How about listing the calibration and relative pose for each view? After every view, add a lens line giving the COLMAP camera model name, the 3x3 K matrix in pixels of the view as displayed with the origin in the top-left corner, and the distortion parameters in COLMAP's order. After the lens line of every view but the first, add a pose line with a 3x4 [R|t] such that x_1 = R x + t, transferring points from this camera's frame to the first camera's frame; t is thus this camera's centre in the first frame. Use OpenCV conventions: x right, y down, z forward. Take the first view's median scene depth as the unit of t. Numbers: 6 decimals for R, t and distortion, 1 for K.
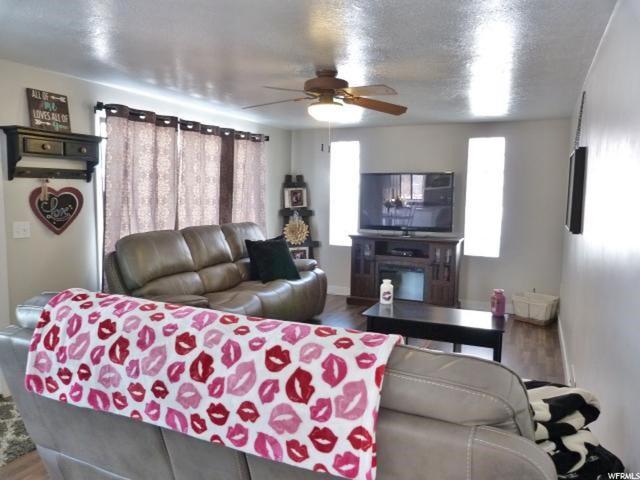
lens RADIAL K [[485.6, 0, 318.6], [0, 485.6, 241.0], [0, 0, 1]] dist [-0.040162, 0.000459]
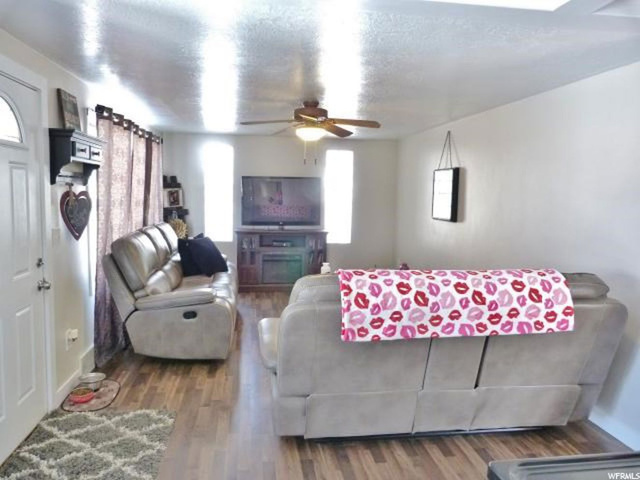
lens RADIAL K [[485.6, 0, 318.6], [0, 485.6, 241.0], [0, 0, 1]] dist [-0.040162, 0.000459]
pose [[0.840013, -0.051450, 0.540121, -1.463576], [0.046086, 0.998662, 0.023454, -0.024501], [-0.540605, 0.005190, 0.841261, -0.196706]]
